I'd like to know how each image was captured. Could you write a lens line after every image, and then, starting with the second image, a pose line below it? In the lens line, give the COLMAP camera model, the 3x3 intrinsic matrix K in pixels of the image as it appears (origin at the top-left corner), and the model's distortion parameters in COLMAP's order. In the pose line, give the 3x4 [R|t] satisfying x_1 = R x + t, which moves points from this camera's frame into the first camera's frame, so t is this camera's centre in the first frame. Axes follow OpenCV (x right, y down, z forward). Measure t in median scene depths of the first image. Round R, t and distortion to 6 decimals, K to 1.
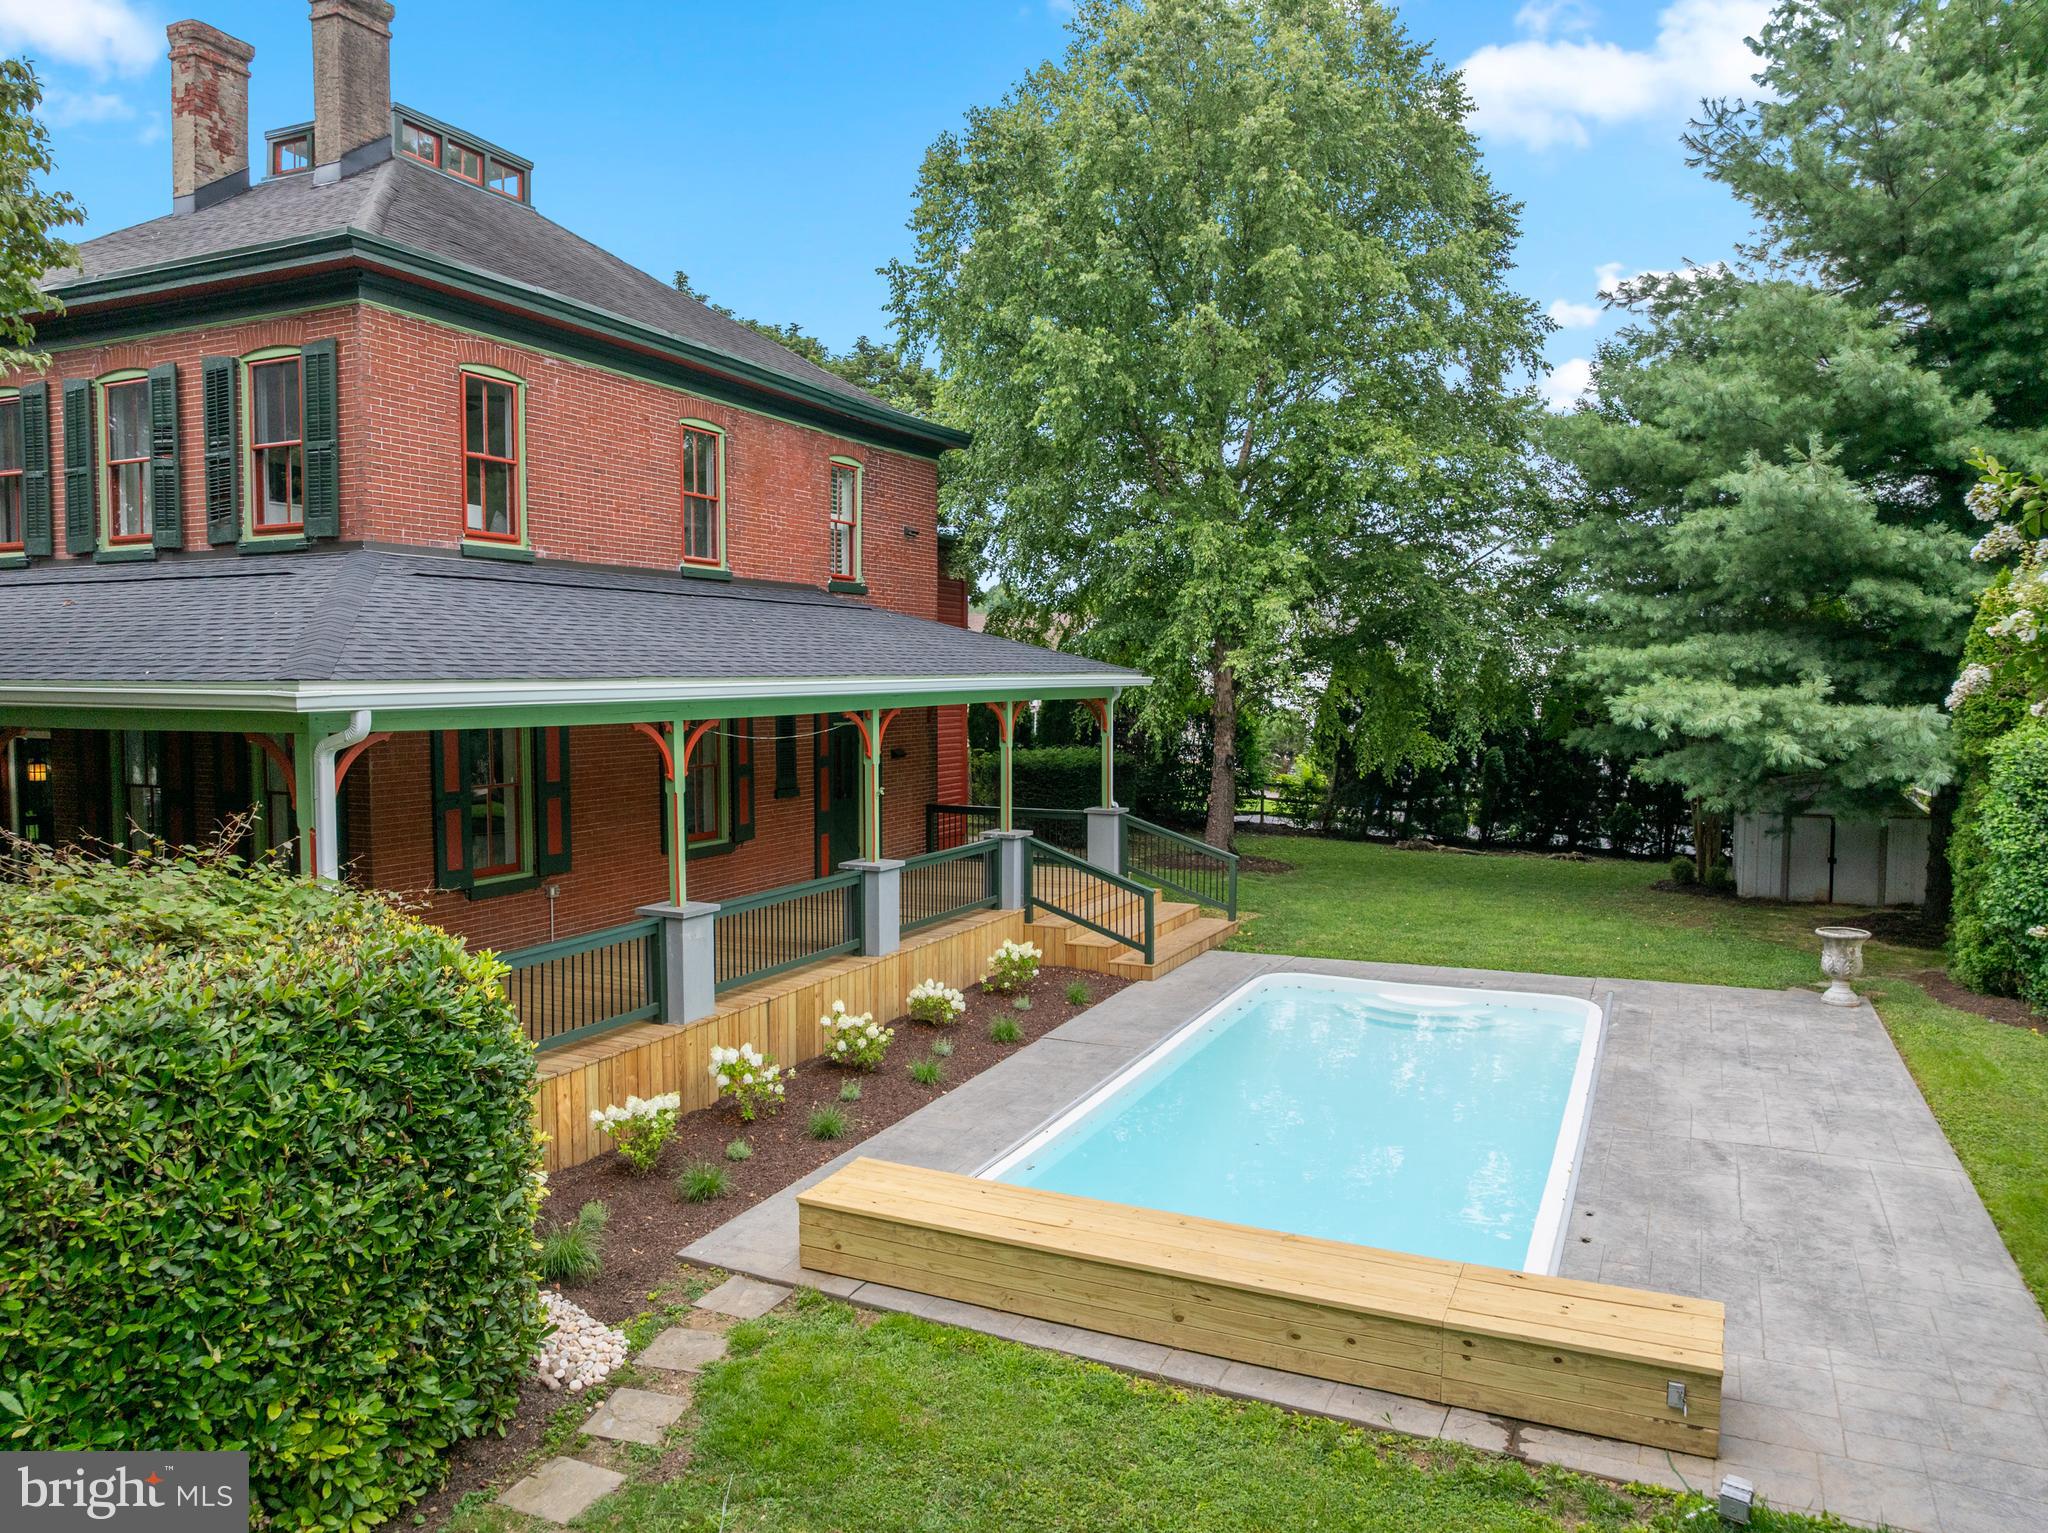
lens RADIAL K [[1449.2, 0, 1024.2], [0, 1449.2, 774.8], [0, 0, 1]] dist [-0.038525, -0.004172]
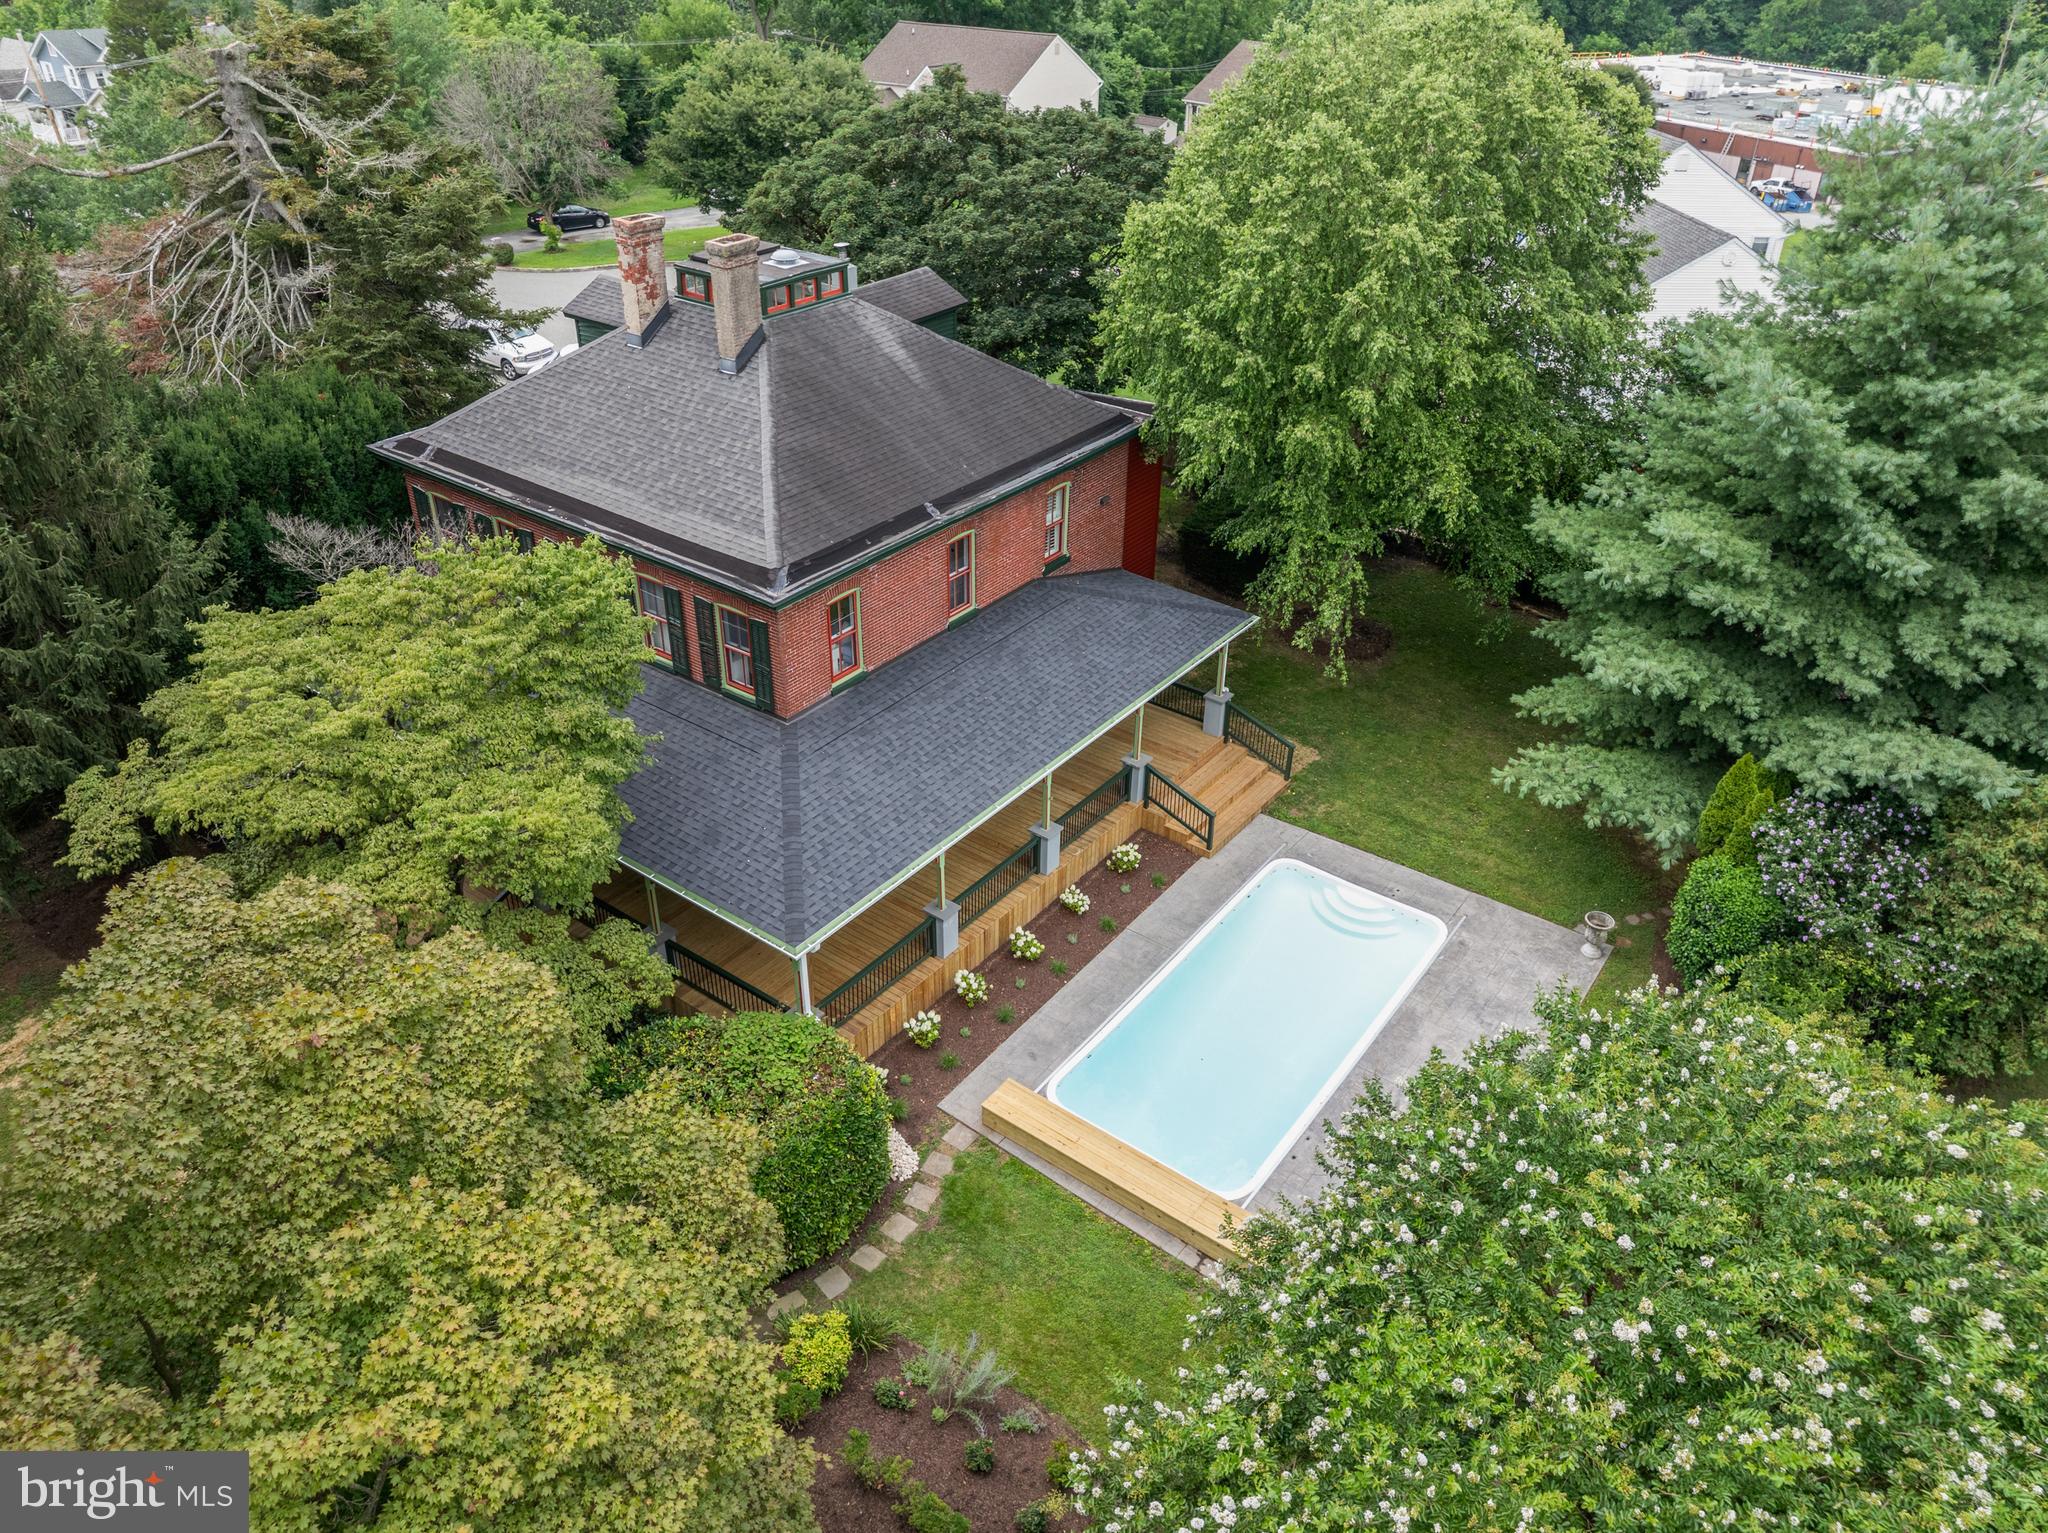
lens RADIAL K [[1449.2, 0, 1022.9], [0, 1449.2, 758.4], [0, 0, 1]] dist [-0.038525, -0.004172]
pose [[0.978426, 0.119341, -0.168645, 0.274766], [-0.025223, 0.879184, 0.475815, -1.461964], [0.205054, -0.461296, 0.863226, -0.929661]]
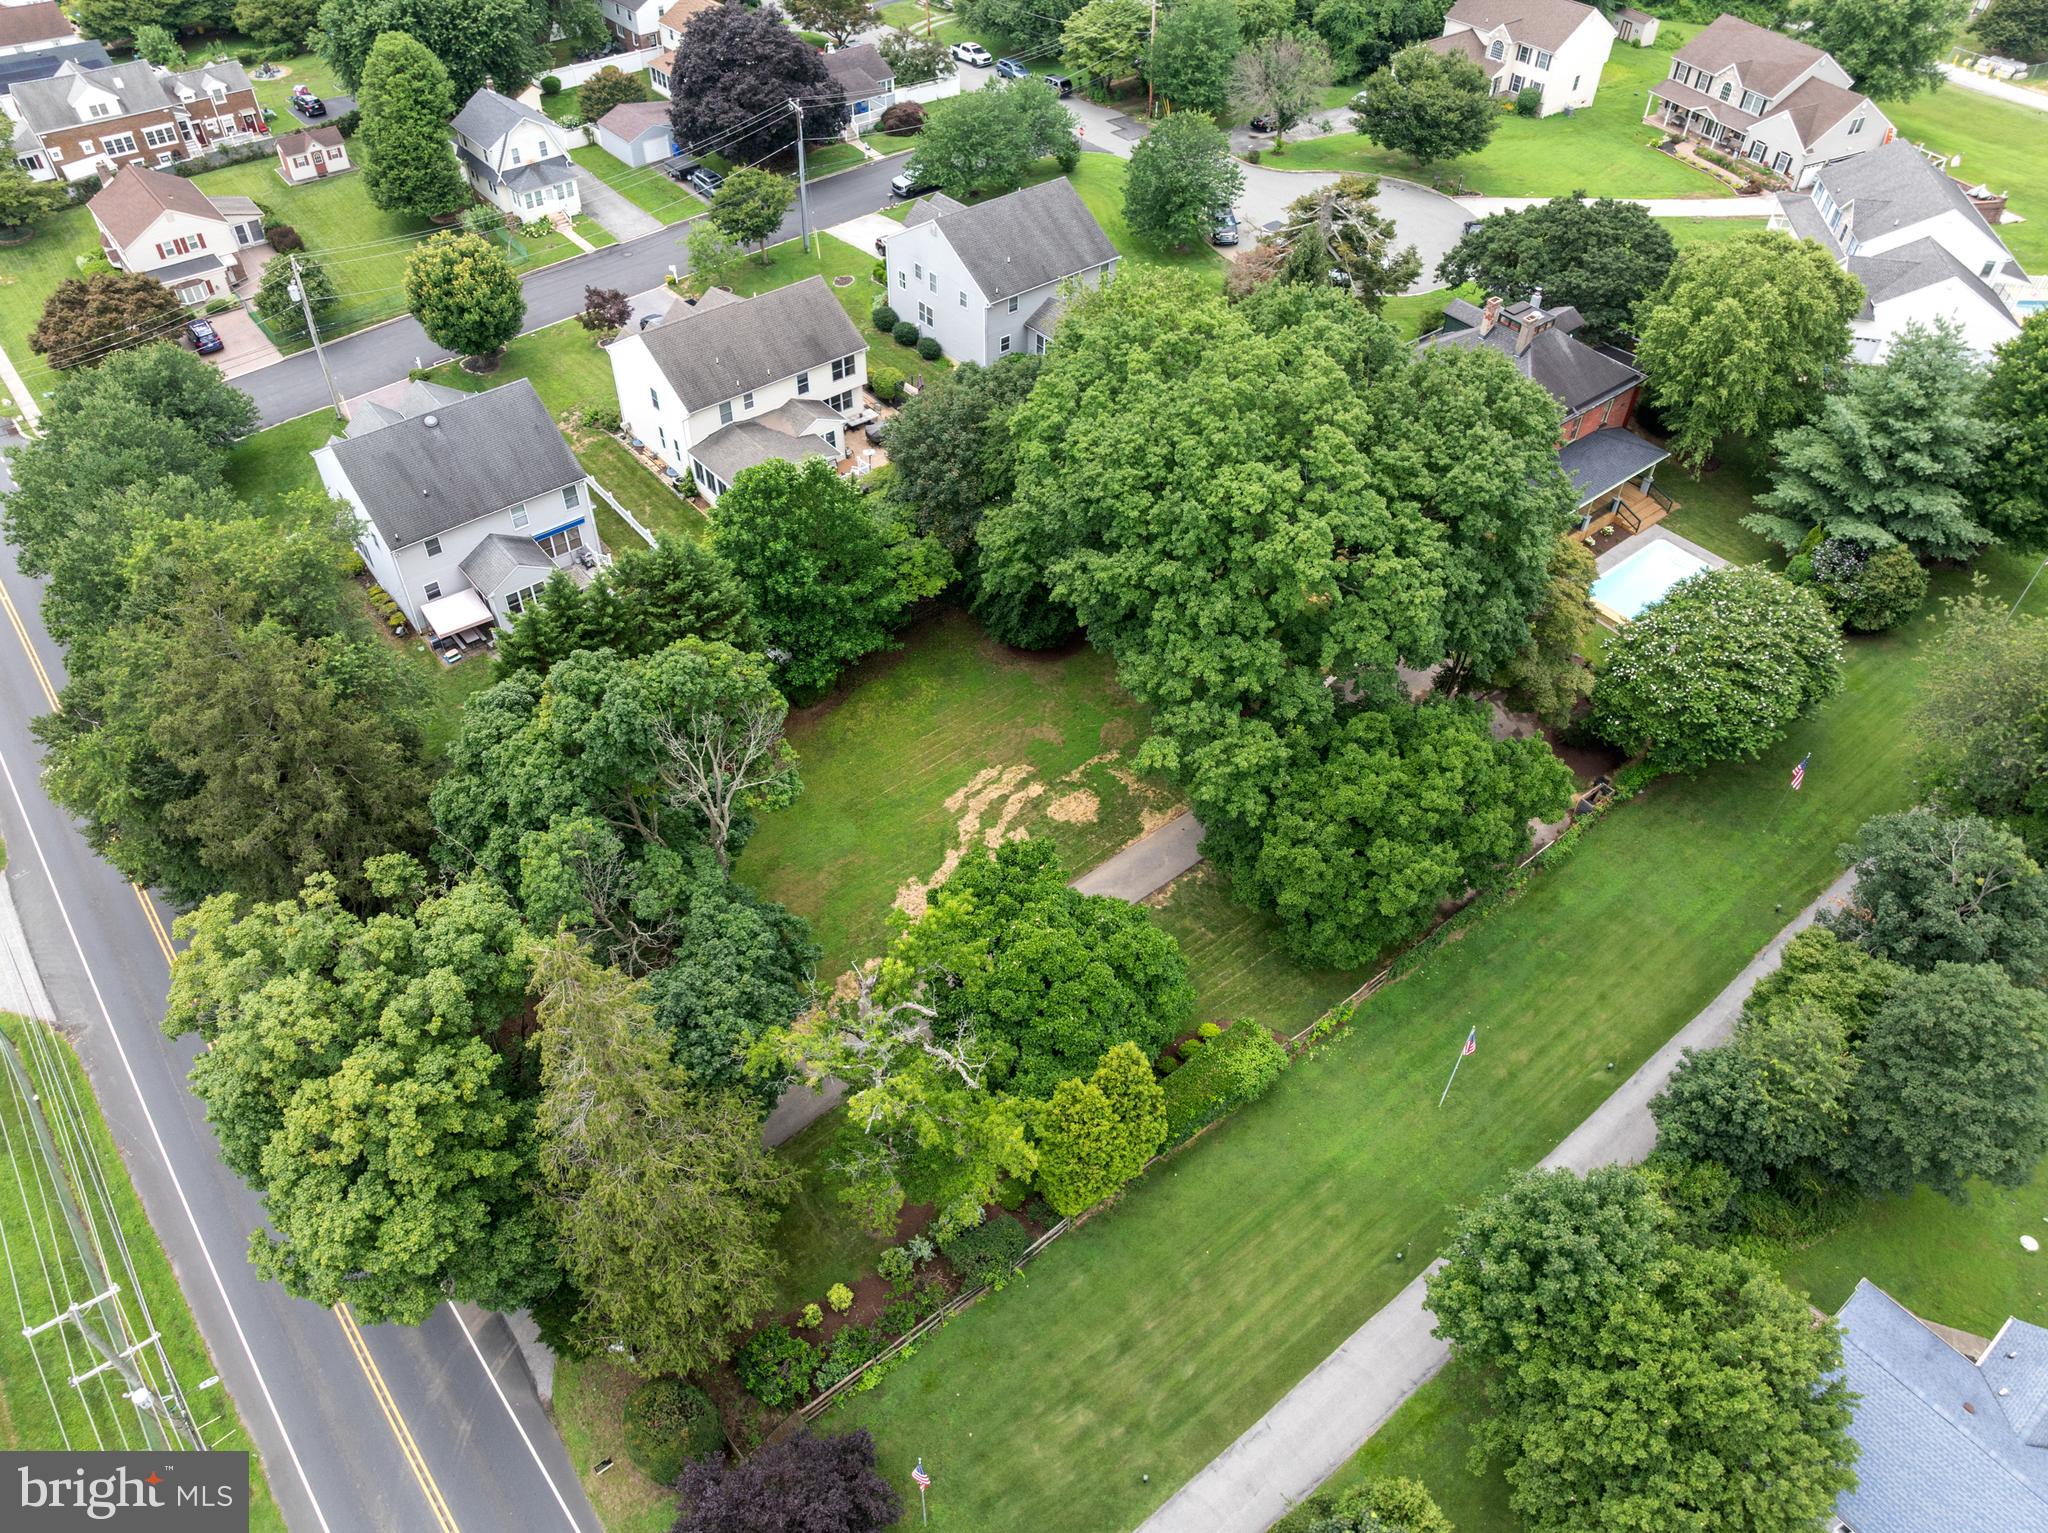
lens RADIAL K [[1449.2, 0, 1027.8], [0, 1449.2, 764.6], [0, 0, 1]] dist [-0.038525, -0.004172]
pose [[0.898450, 0.318438, -0.302300, -0.096346], [-0.048285, 0.755971, 0.652822, -4.637939], [0.436414, -0.571931, 0.694578, -7.446951]]
